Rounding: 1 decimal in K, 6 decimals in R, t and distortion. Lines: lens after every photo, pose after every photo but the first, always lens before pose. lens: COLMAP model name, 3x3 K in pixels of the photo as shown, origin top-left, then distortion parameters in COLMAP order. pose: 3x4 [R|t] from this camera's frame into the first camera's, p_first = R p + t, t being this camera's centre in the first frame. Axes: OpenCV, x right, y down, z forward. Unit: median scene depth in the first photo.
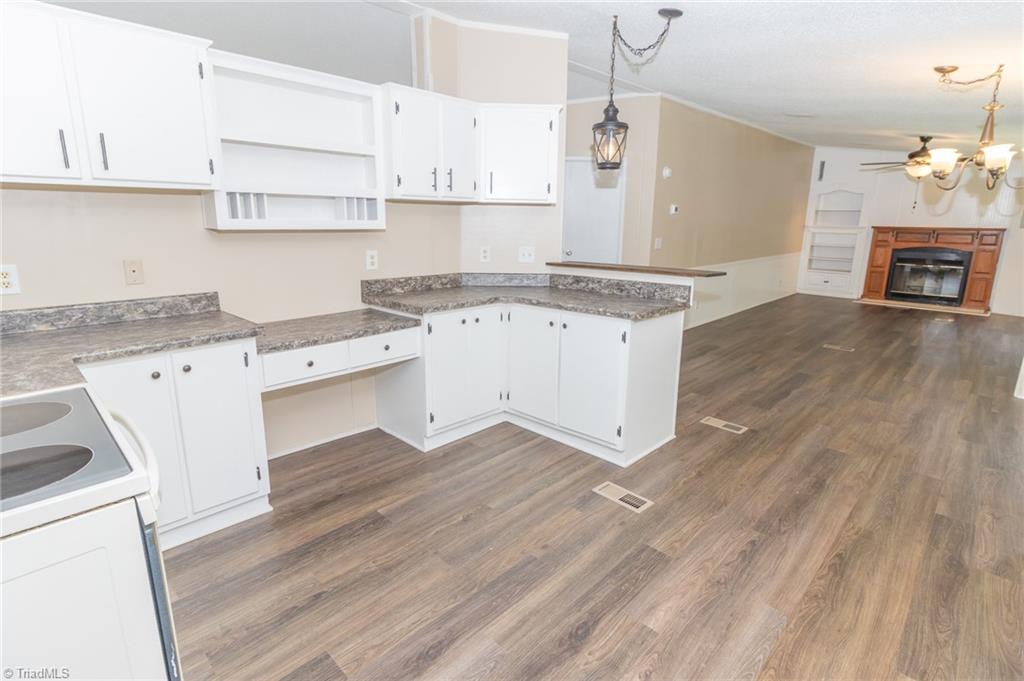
lens RADIAL K [[510.5, 0, 510.4], [0, 510.5, 333.2], [0, 0, 1]] dist [-0.001786, -0.000706]
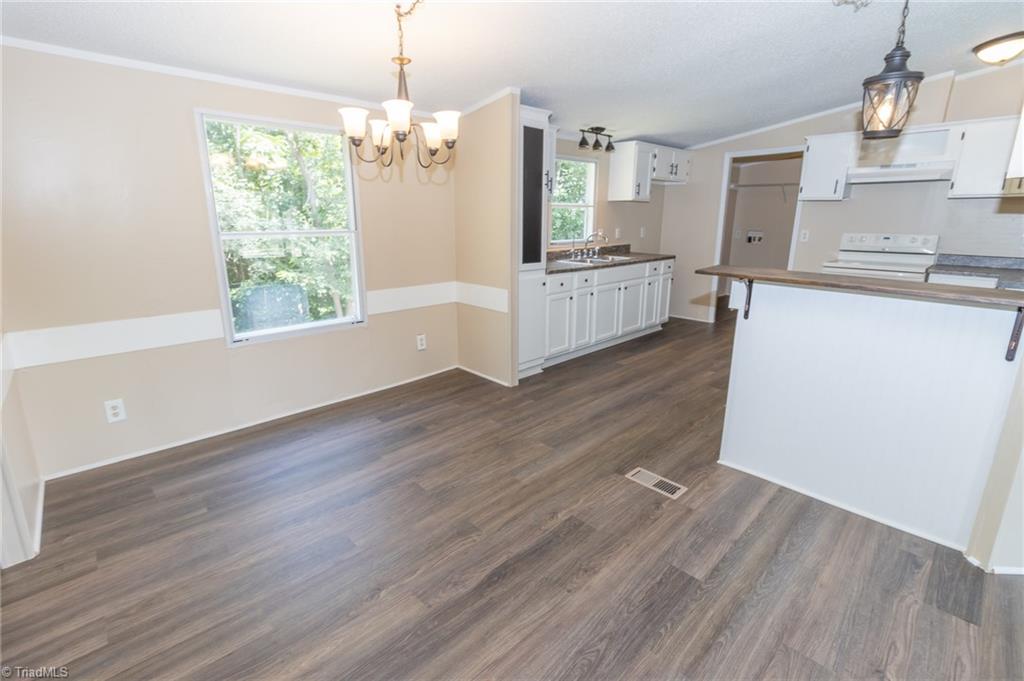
lens RADIAL K [[467.2, 0, 509.7], [0, 467.2, 331.0], [0, 0, 1]] dist [-0.000413, 0.000661]
pose [[-0.999427, -0.018304, 0.028465, 0.480994], [-0.003645, 0.894437, 0.447180, -0.252918], [-0.033645, 0.446820, -0.893991, 1.187472]]
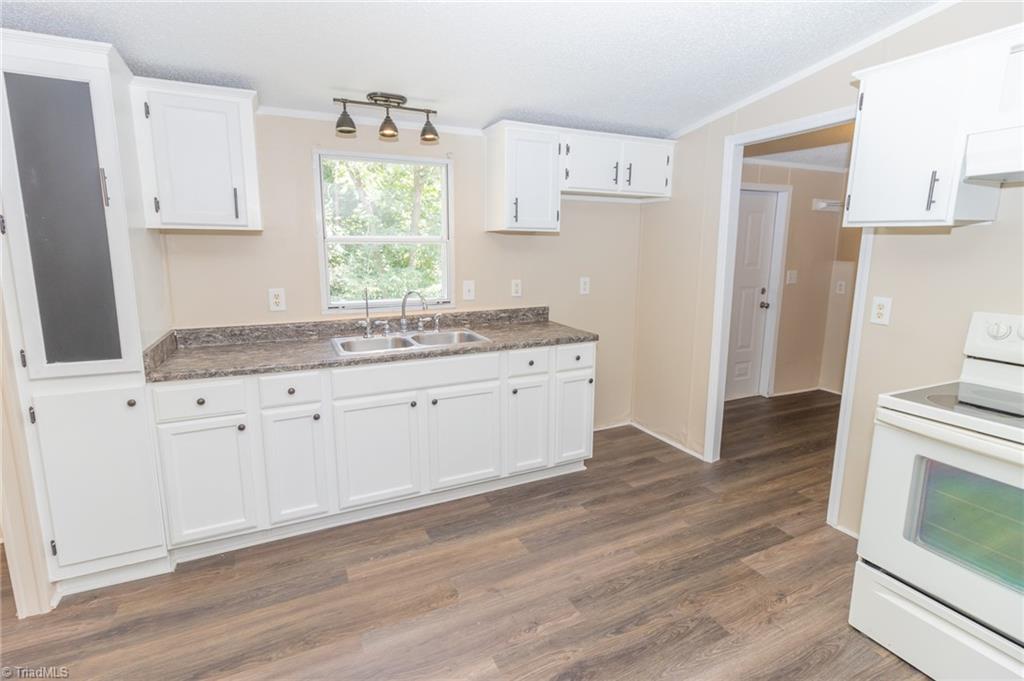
lens RADIAL K [[488.1, 0, 509.8], [0, 488.1, 328.1], [0, 0, 1]] dist [-0.000057, -0.000027]
pose [[-0.938388, -0.071091, 0.338192, -0.009516], [0.061666, 0.928460, 0.366277, -0.144789], [-0.340037, 0.364565, -0.866872, 0.615588]]
